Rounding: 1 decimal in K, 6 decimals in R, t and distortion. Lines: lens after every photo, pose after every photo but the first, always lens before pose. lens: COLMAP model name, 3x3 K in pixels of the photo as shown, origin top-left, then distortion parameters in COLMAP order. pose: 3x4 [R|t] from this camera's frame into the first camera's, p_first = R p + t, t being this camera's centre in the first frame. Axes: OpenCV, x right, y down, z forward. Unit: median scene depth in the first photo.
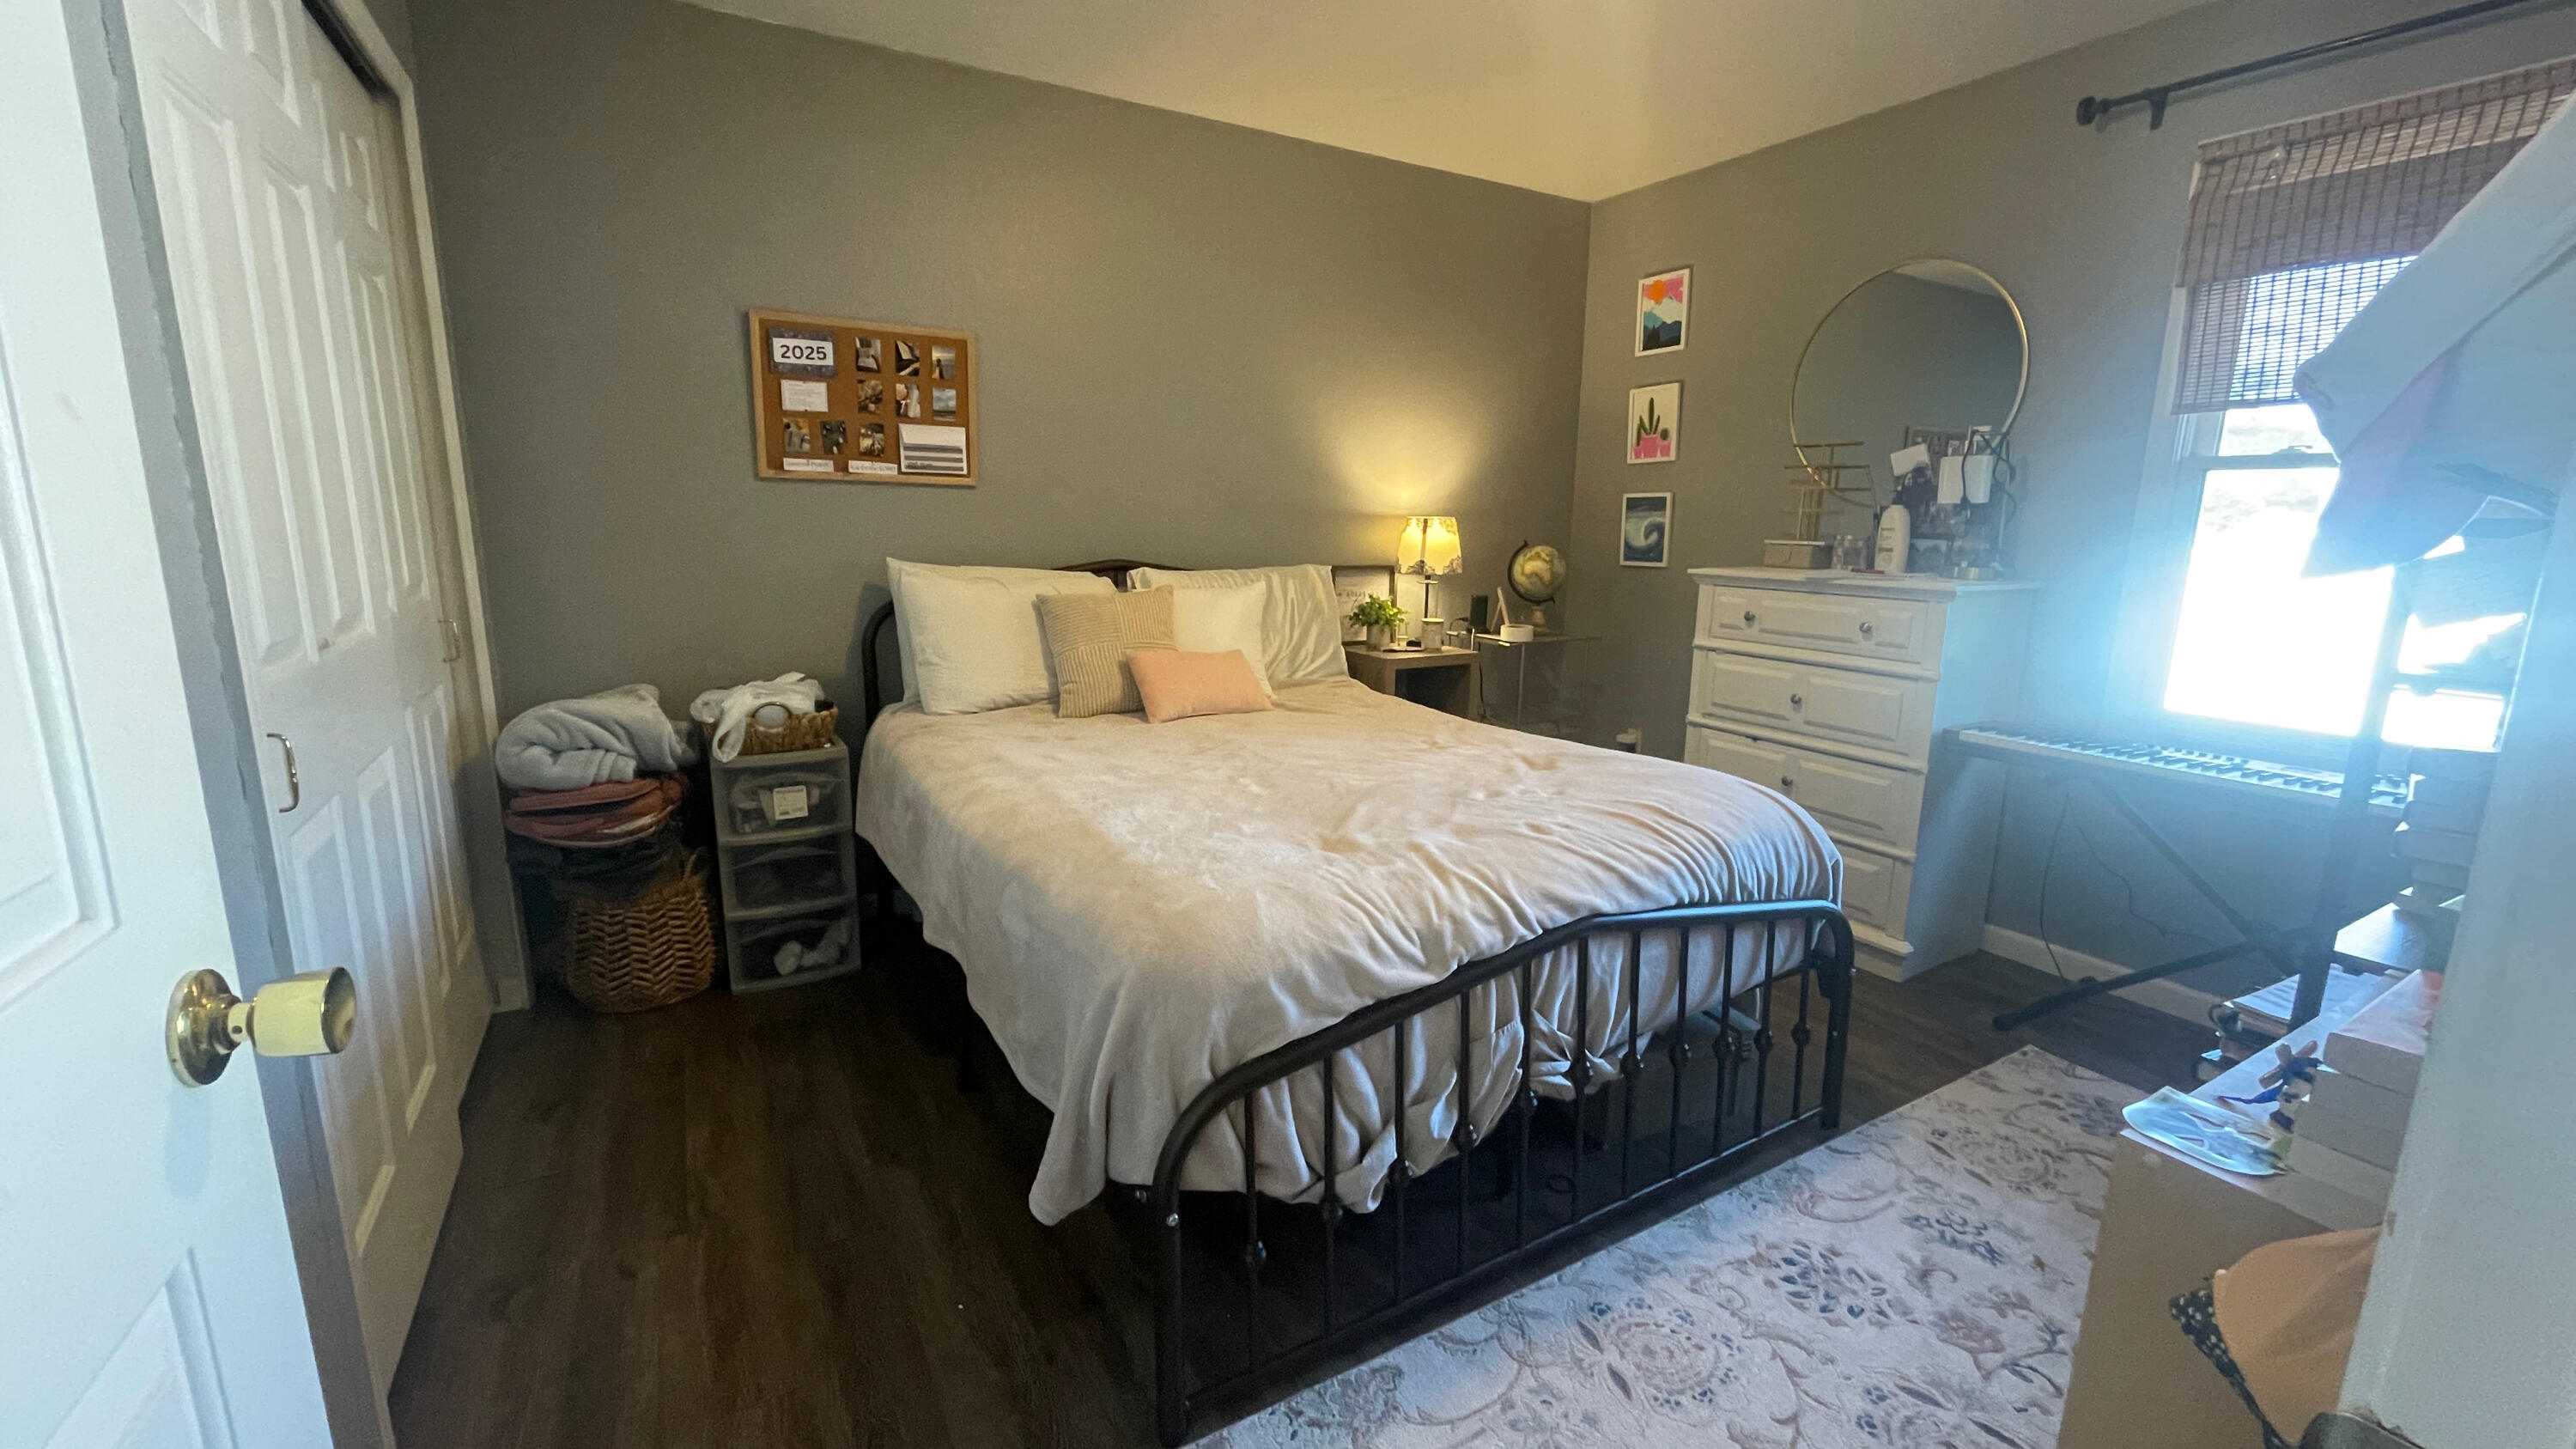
lens RADIAL K [[1038.5, 0, 1288.0], [0, 1038.5, 724.5], [0, 0, 1]] dist [0.000800, 0.000536]
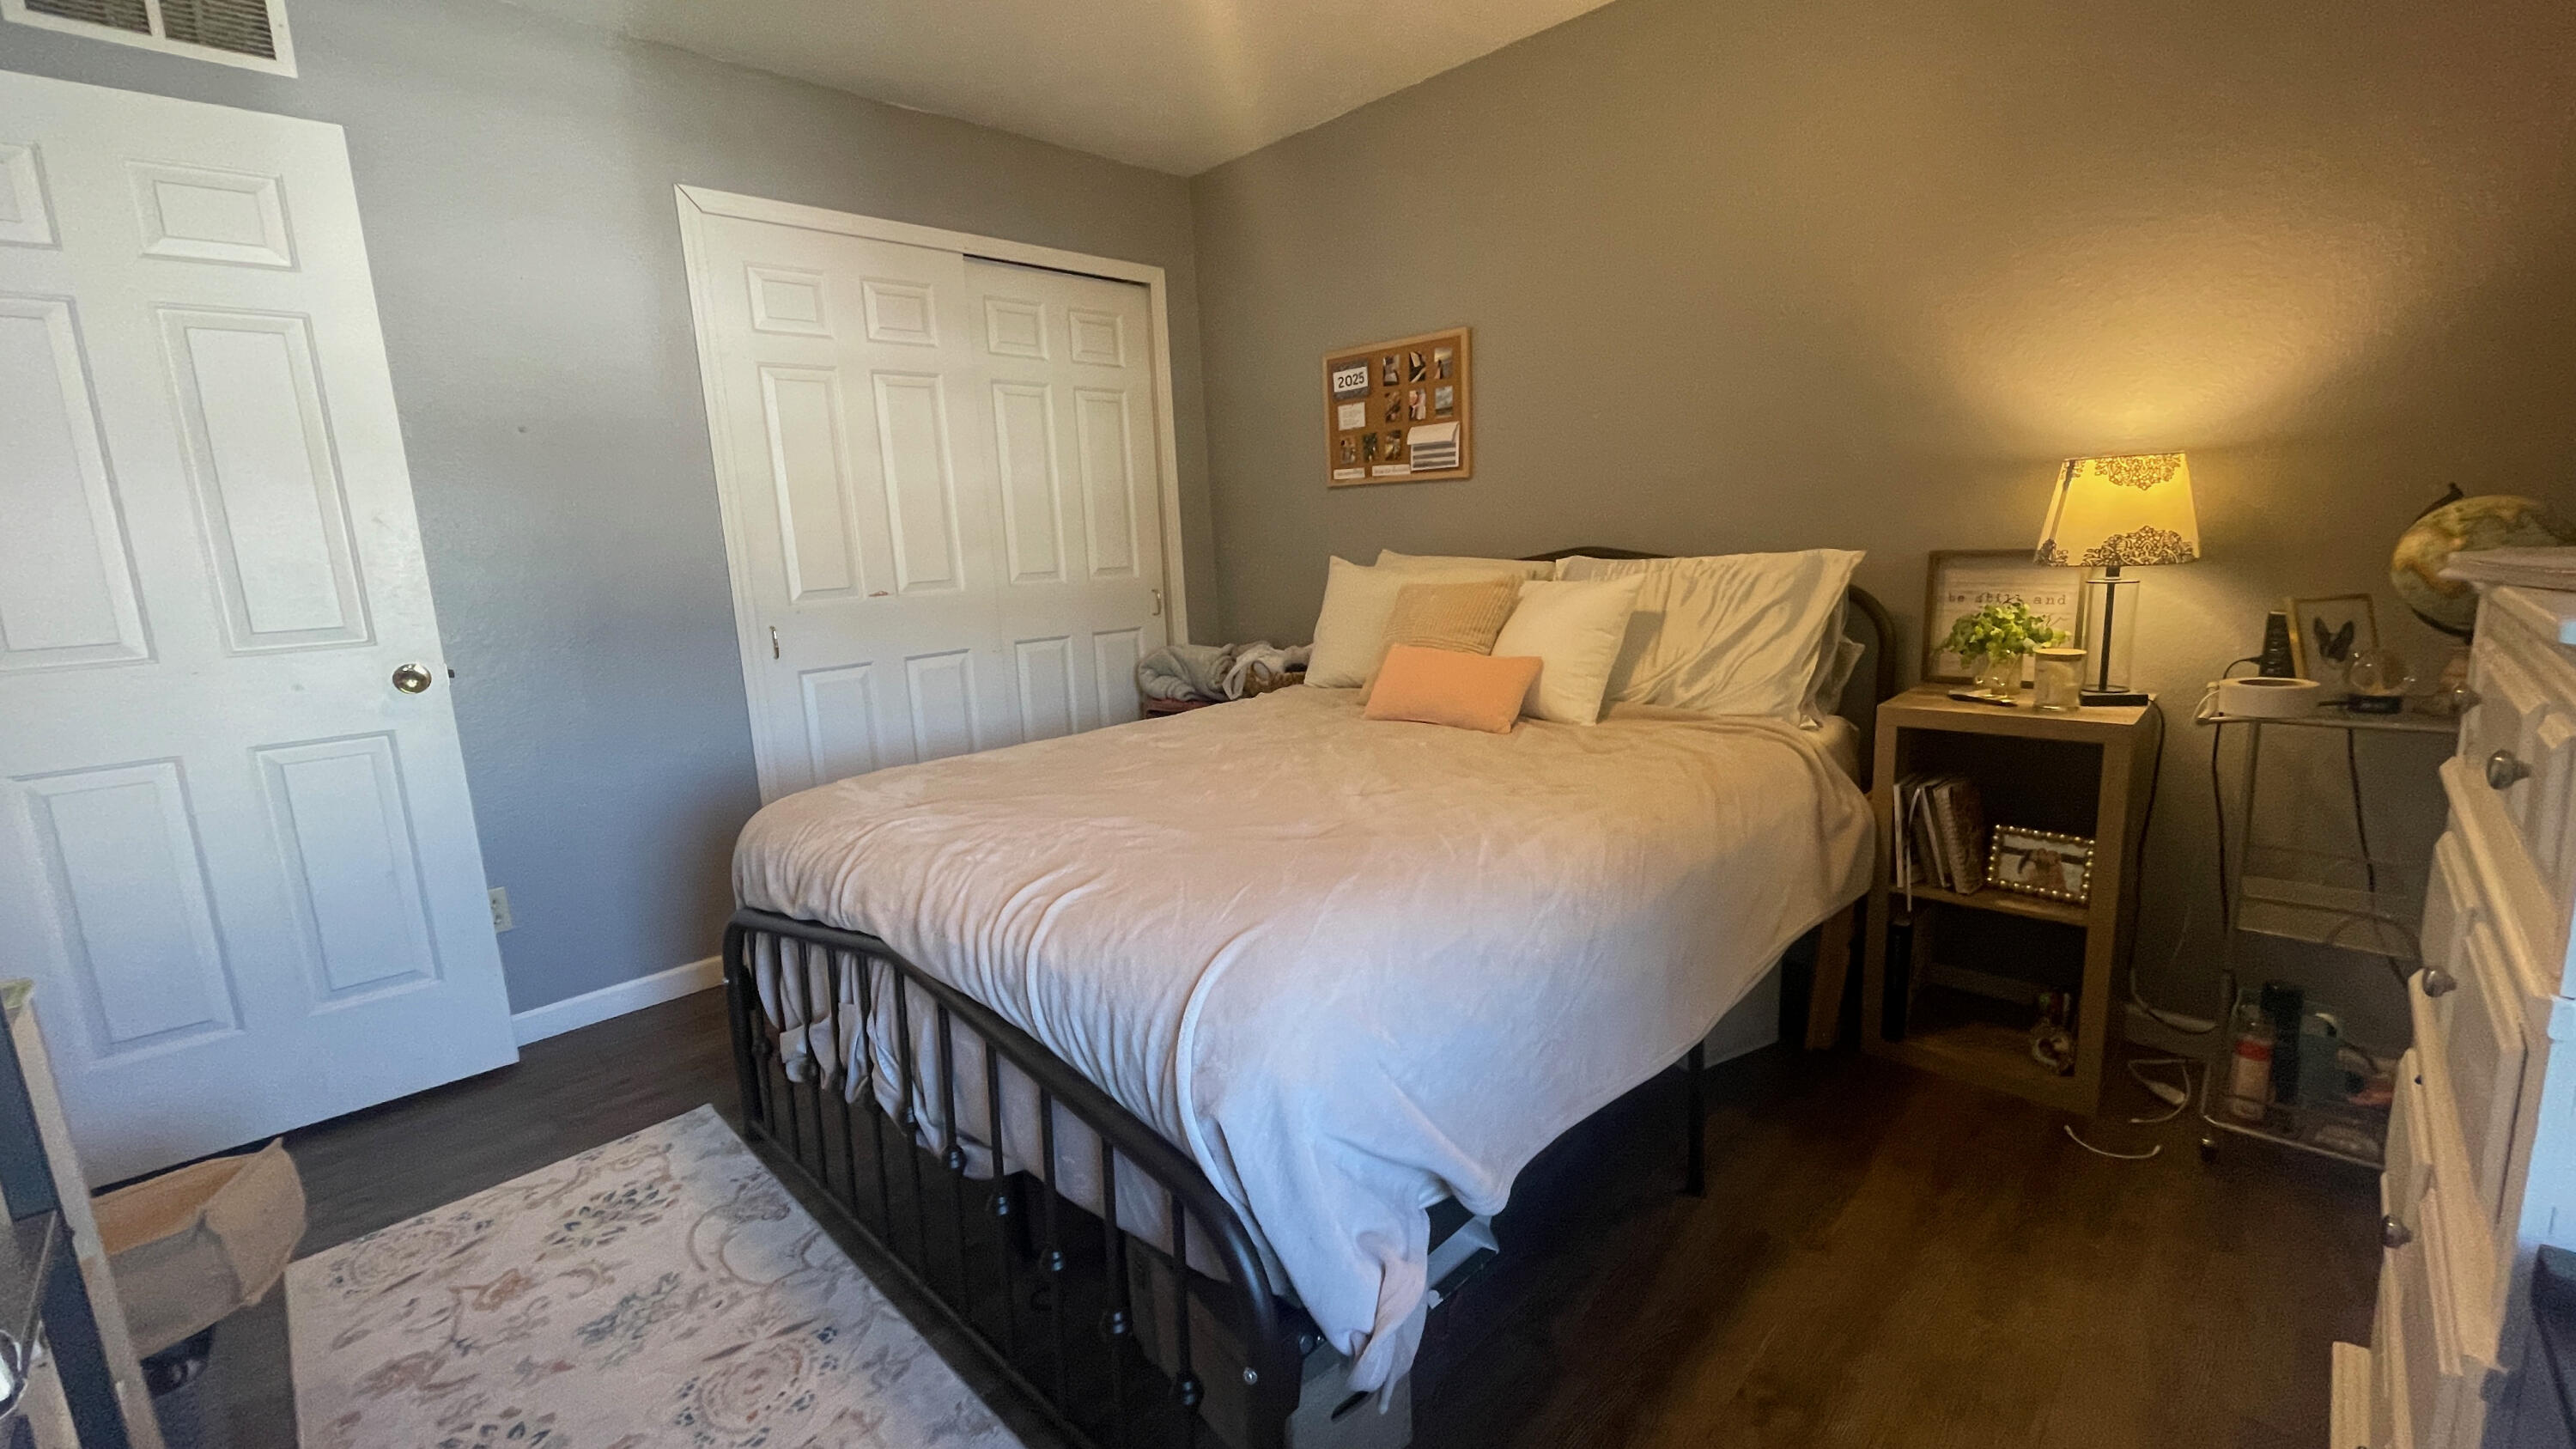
lens RADIAL K [[1038.5, 0, 1288.0], [0, 1038.5, 724.5], [0, 0, 1]] dist [0.000800, 0.000536]
pose [[0.264806, 0.144184, -0.953461, 0.697998], [-0.149757, 0.982911, 0.107046, -0.079003], [0.952602, 0.114441, 0.281873, 0.610494]]
